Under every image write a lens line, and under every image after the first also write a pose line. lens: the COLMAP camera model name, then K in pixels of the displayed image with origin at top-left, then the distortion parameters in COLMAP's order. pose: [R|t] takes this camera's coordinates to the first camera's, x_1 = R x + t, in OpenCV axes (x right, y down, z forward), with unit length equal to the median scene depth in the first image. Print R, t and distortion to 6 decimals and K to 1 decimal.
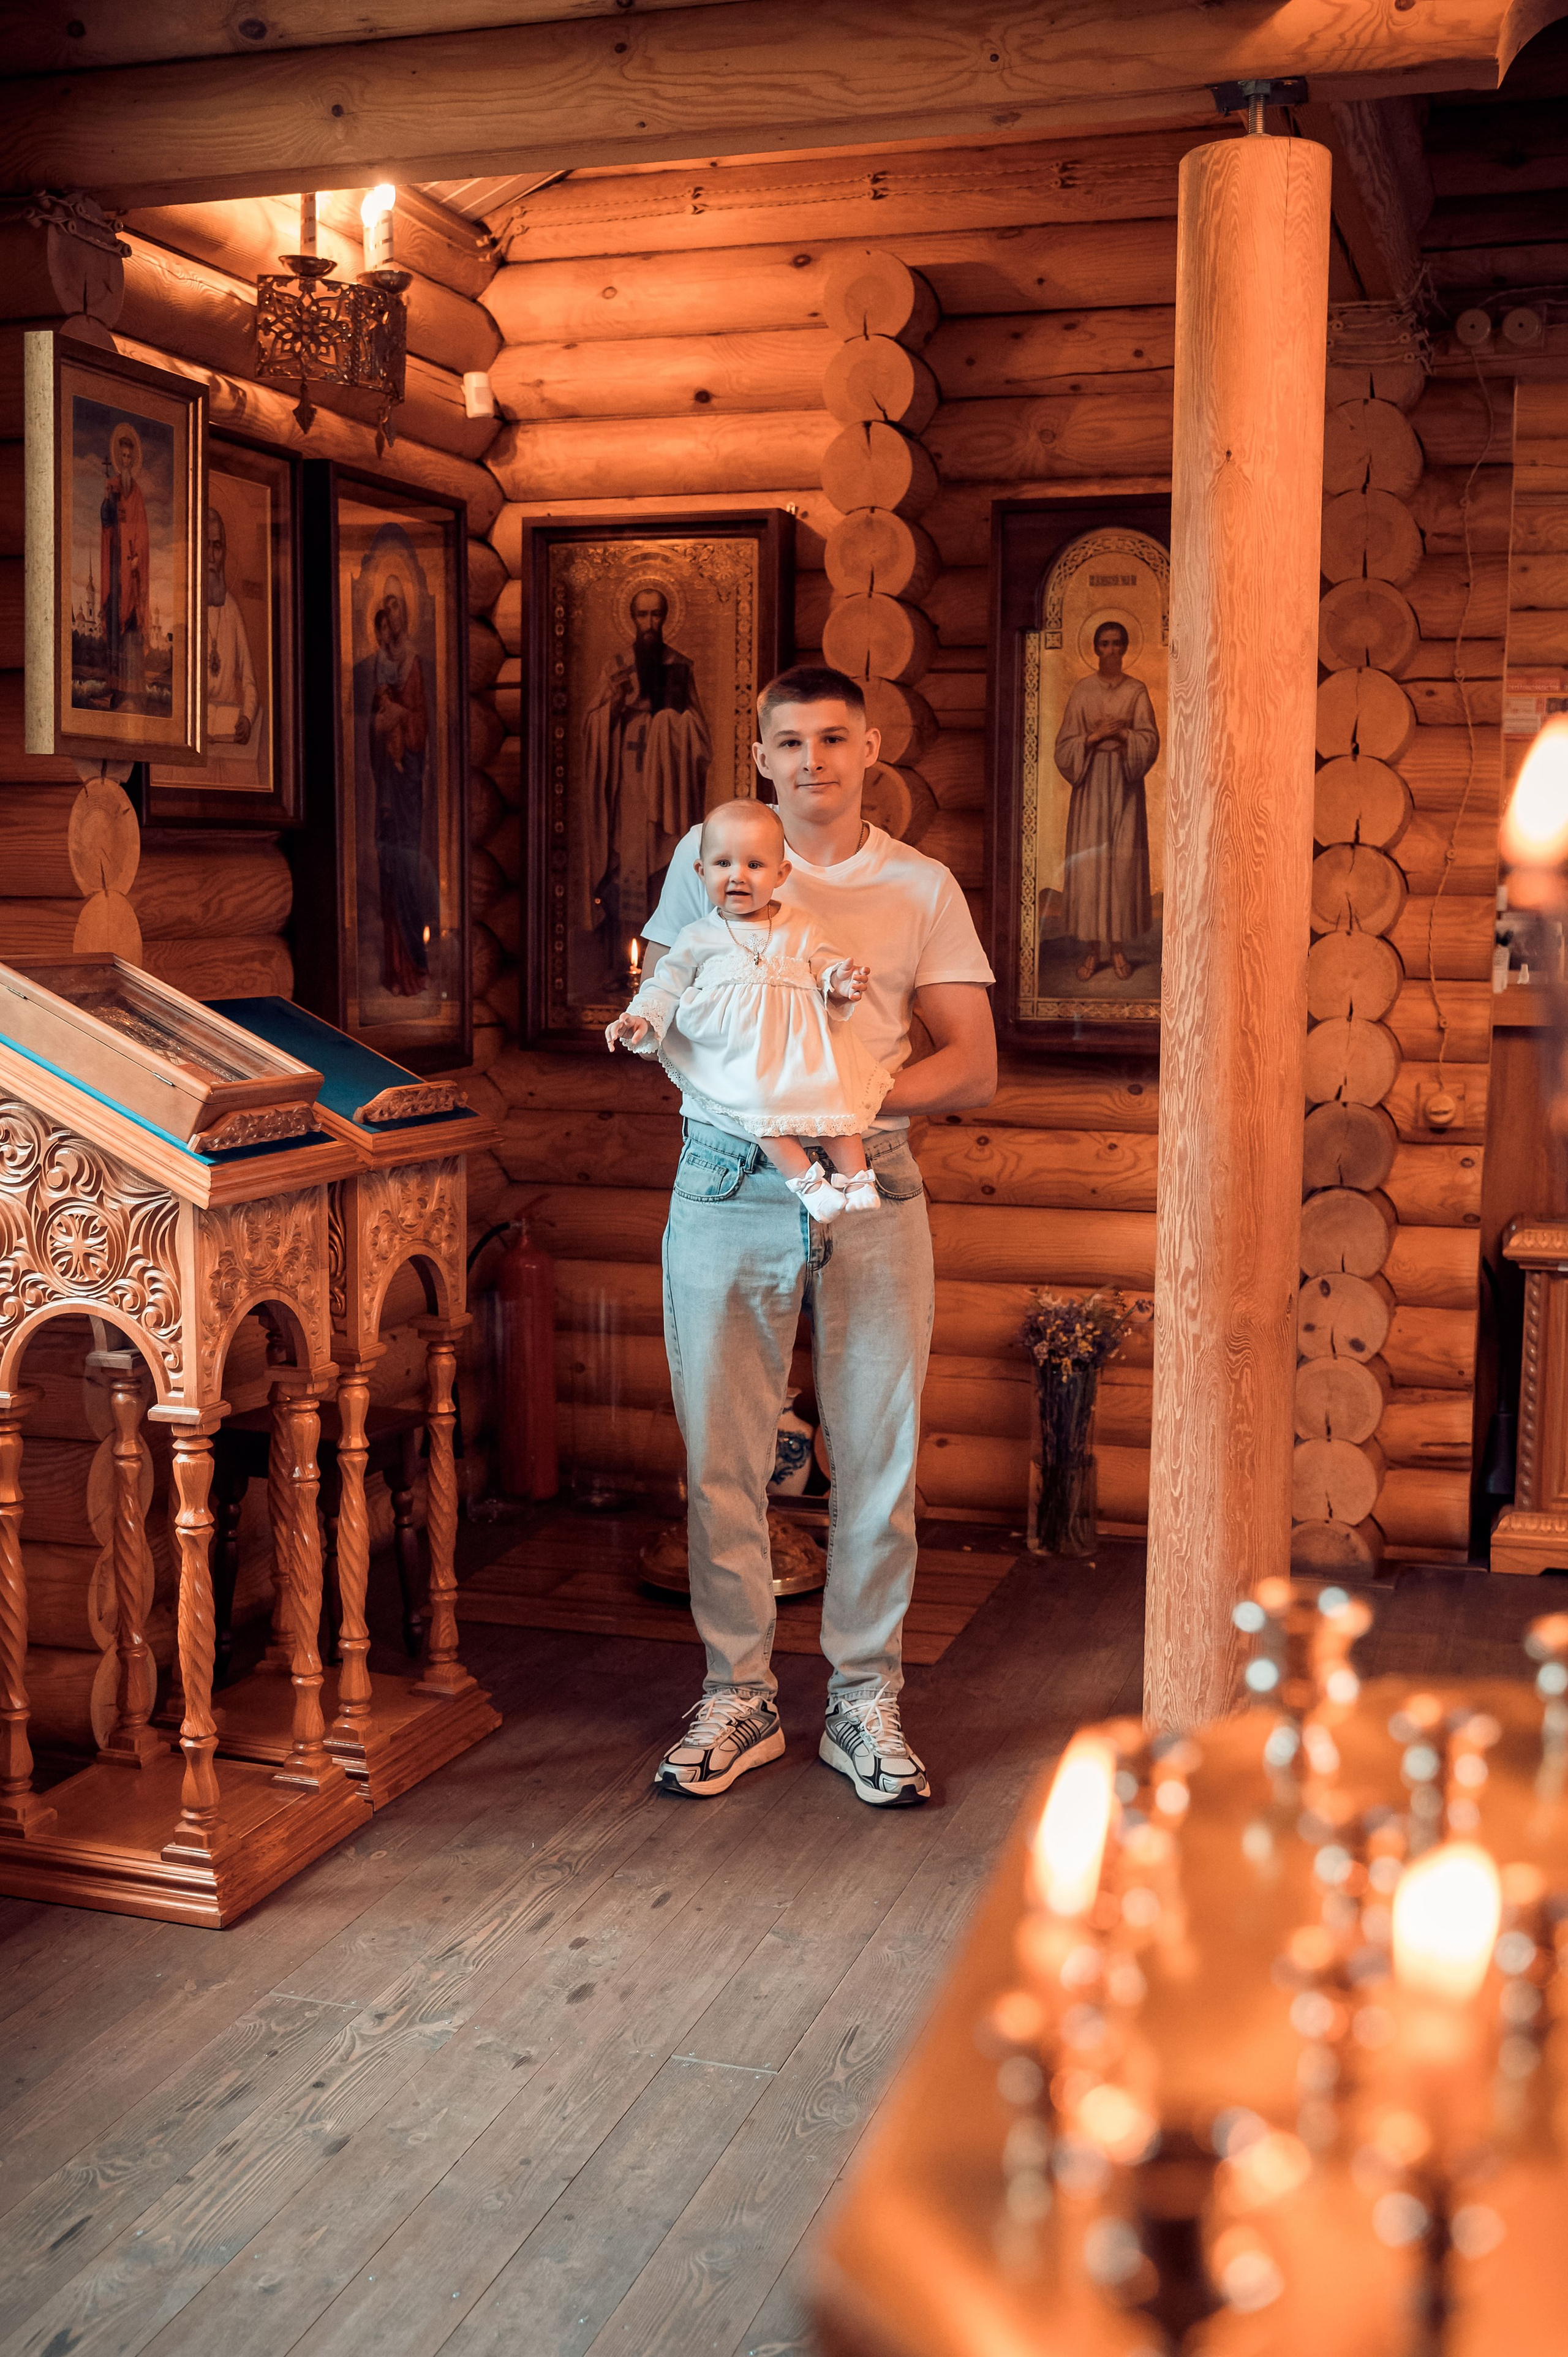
lens RADIAL K [[2519.4, 0, 784.1], [0, 2519.4, 1190.4], [0, 0, 1]] dist [-0.024094, 0.000000]
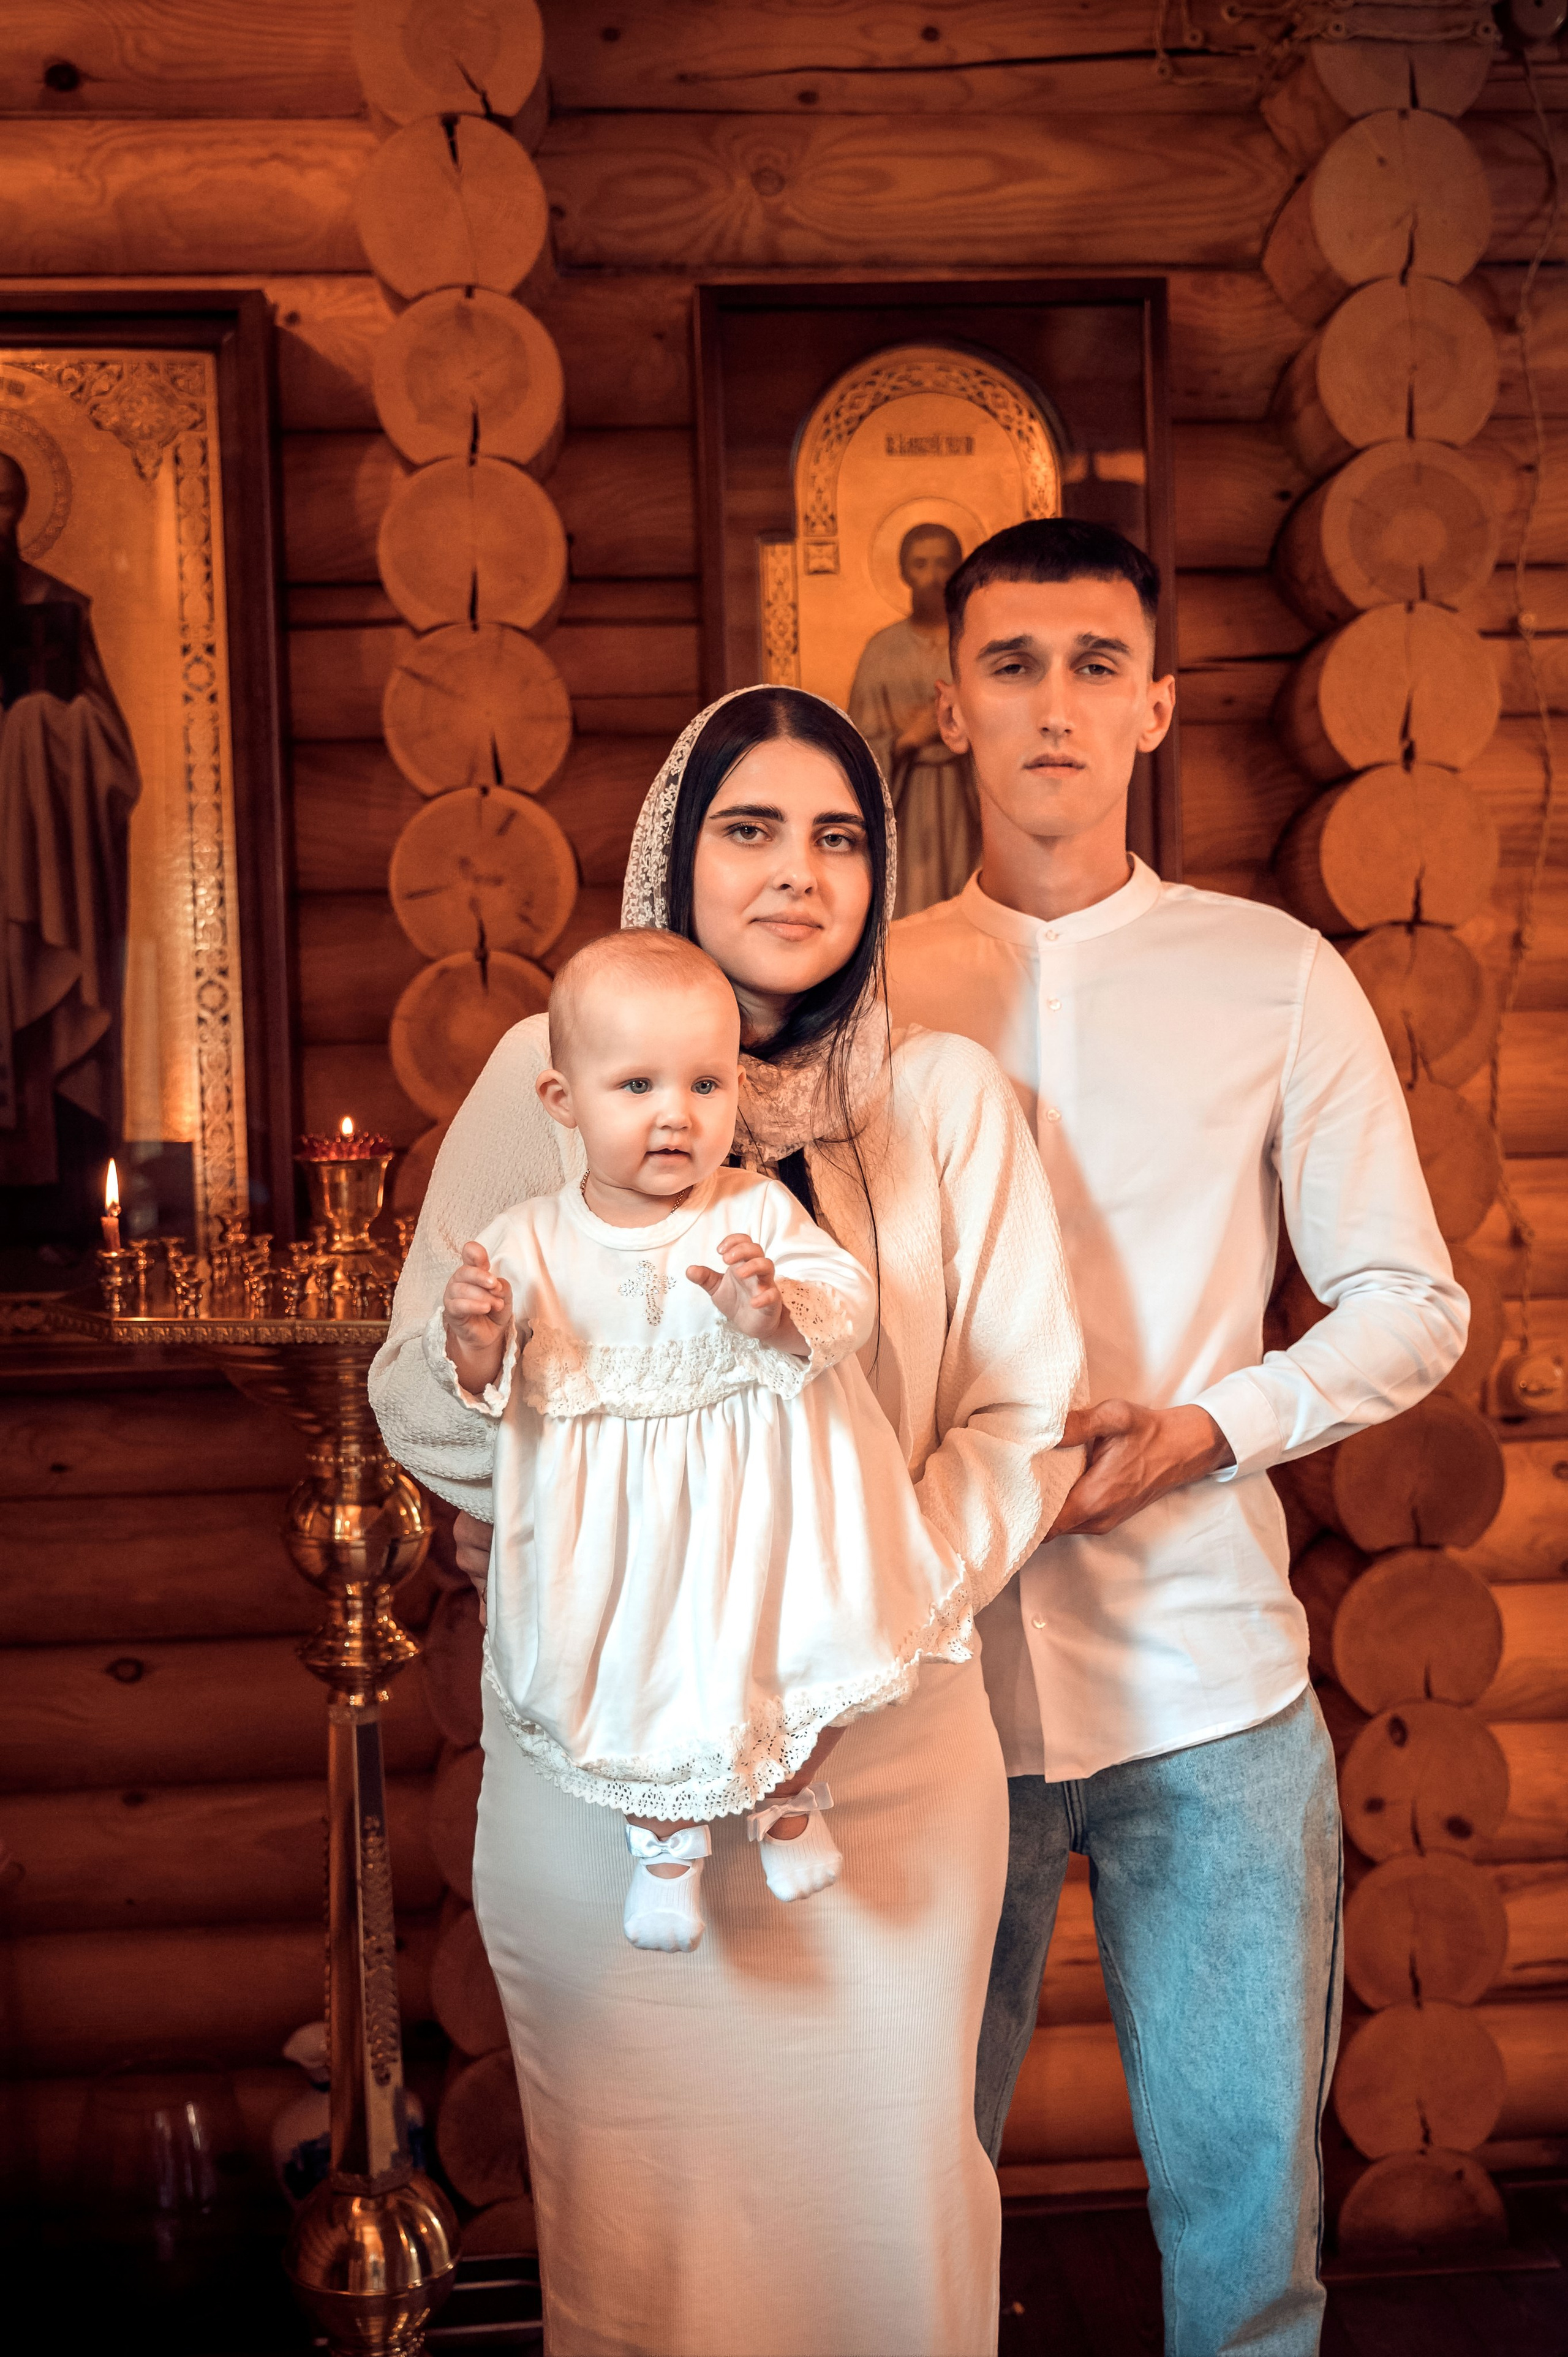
lens RADIAL K [[2571.8, 0, 779.1], [0, 2571.8, 1192.2], [0, 0, 1]] dist [0.012836, 0.000000]
pose [[0.931008, -0.060378, 0.359969, -0.104352], [0.079669, 0.996059, -0.038982, -0.066071], [-0.356197, 0.064971, 0.932149, 0.511316]]
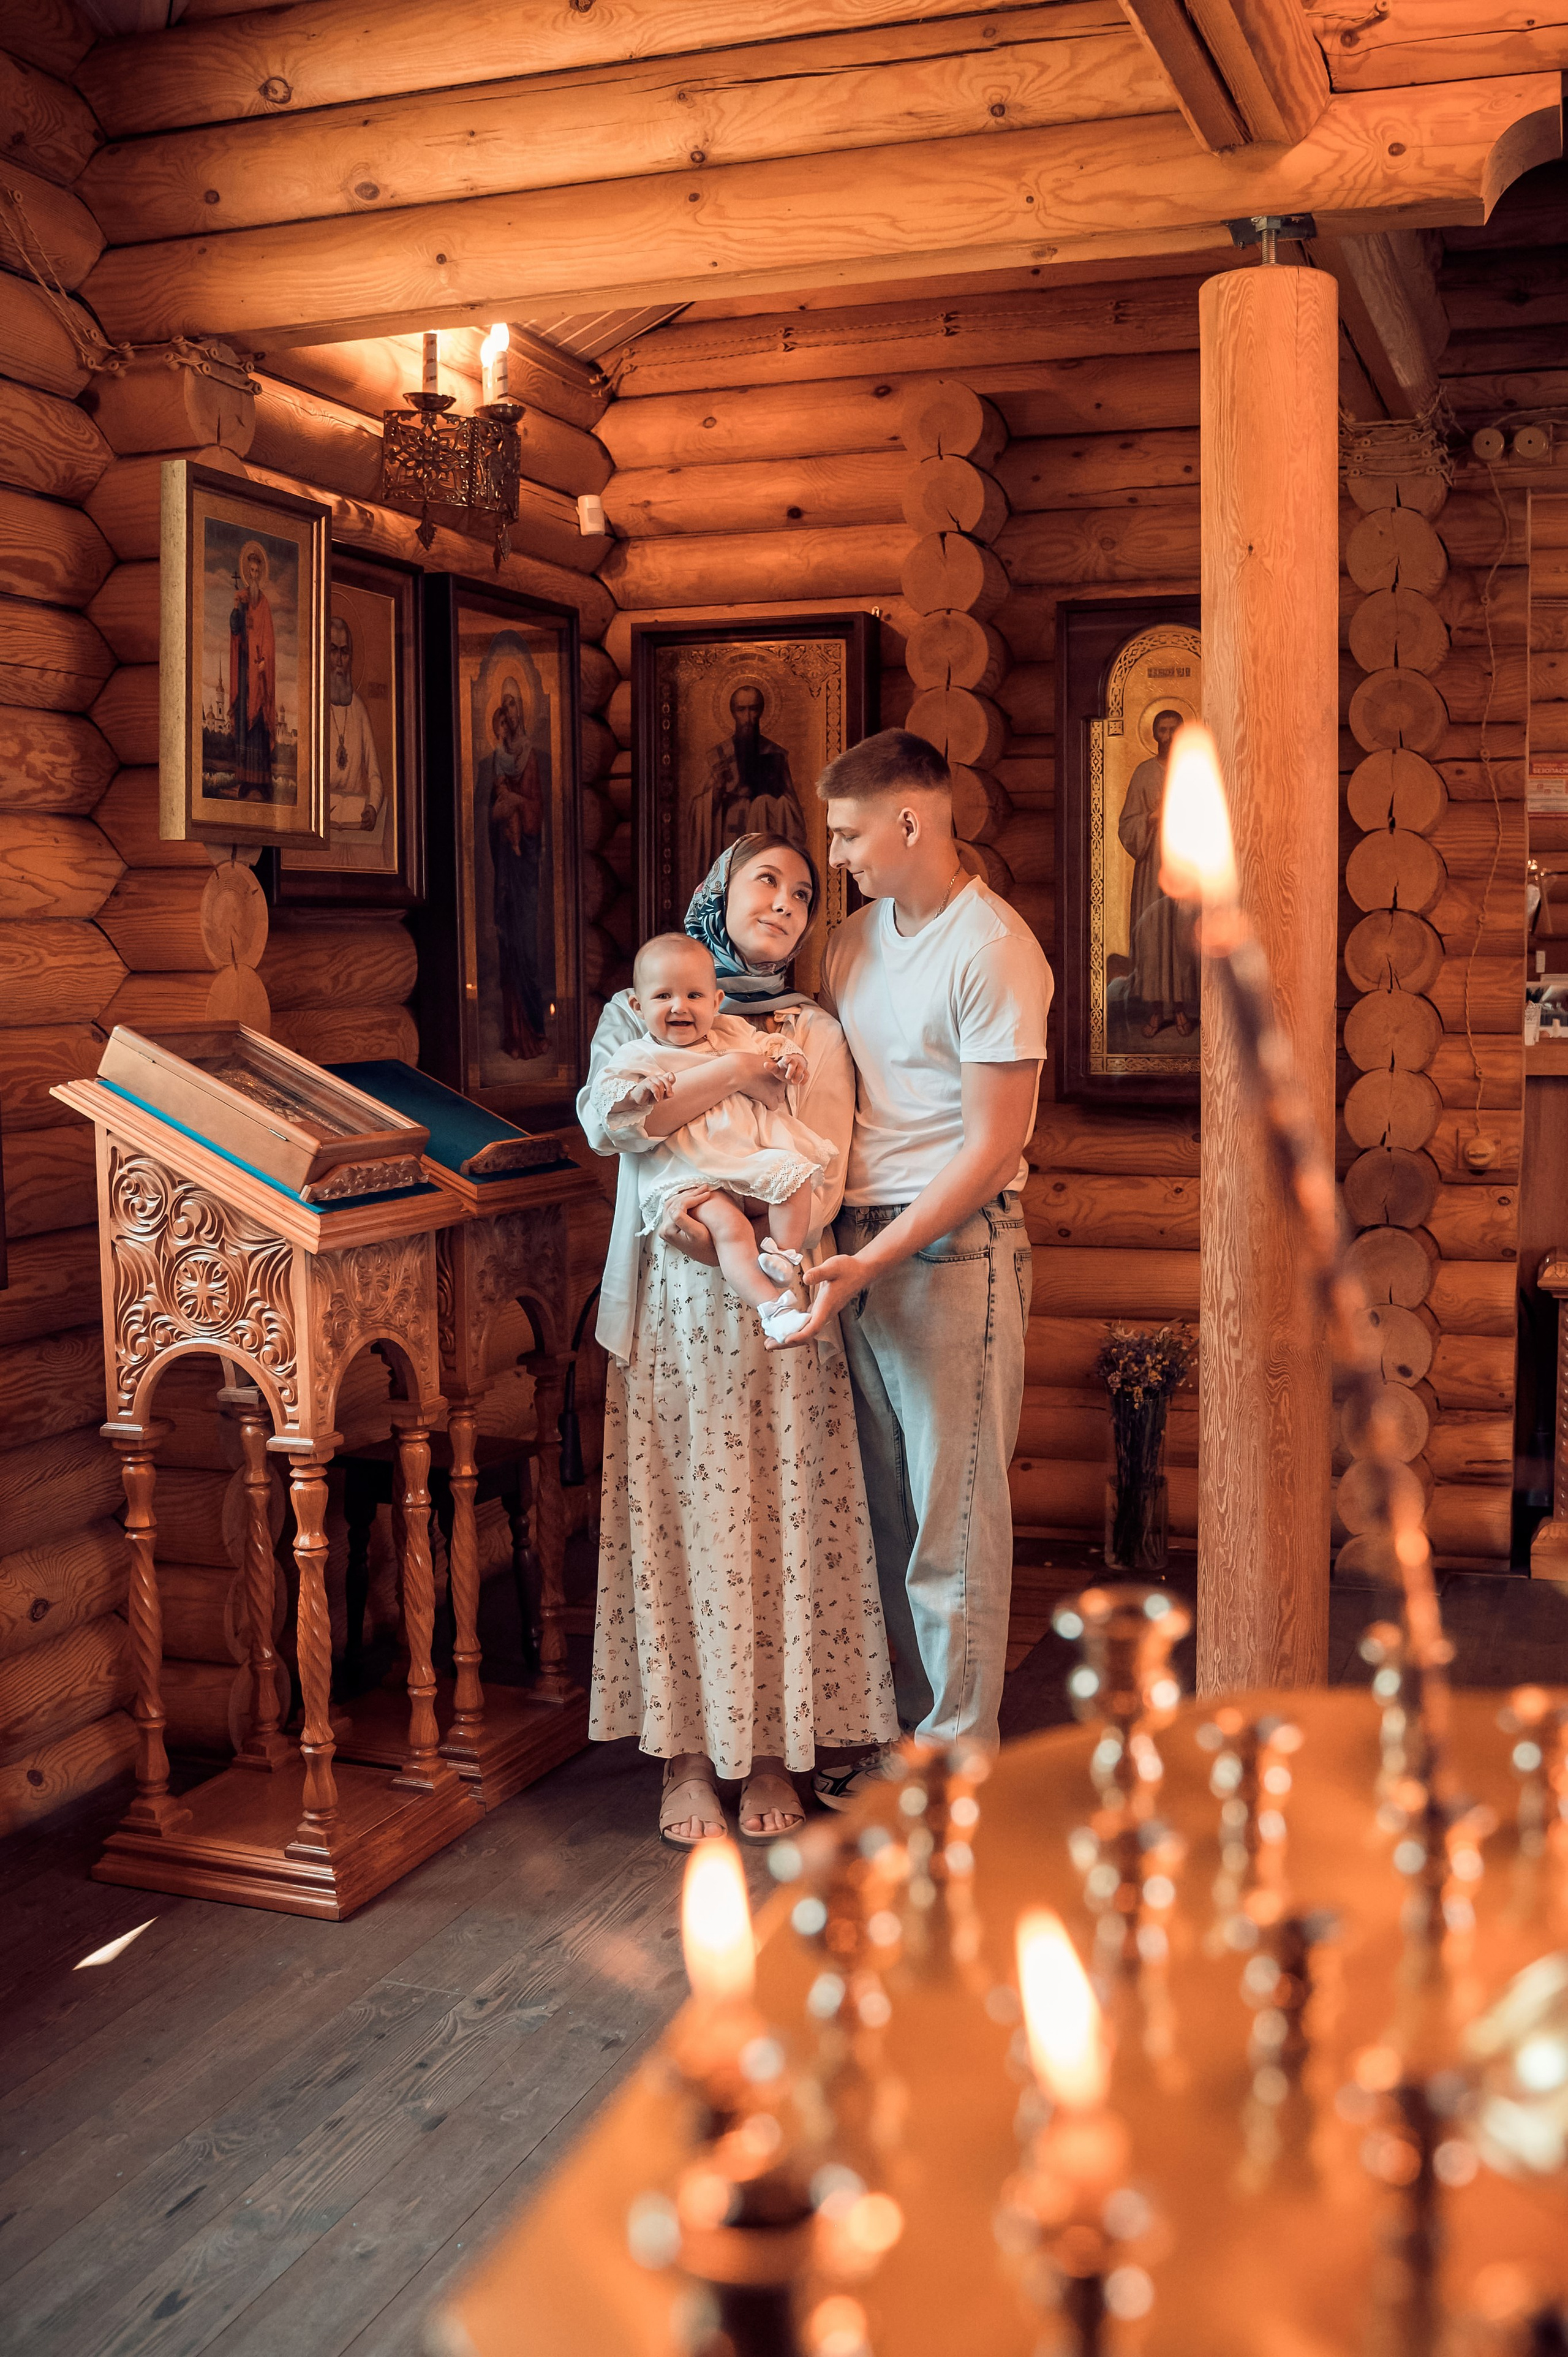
lens RADIAL K [[2296.0, 0, 900.5], [0, 2296.0, 1170.7], [0, 0, 1]] dist [-0.095137, 0.000000]
pose [[0.999913, -0.011902, -0.005700, 0.017160], [0.011724, 0.999471, -0.030333, 0.002600], [0.006058, 0.030263, 0.999524, 0.013658]]
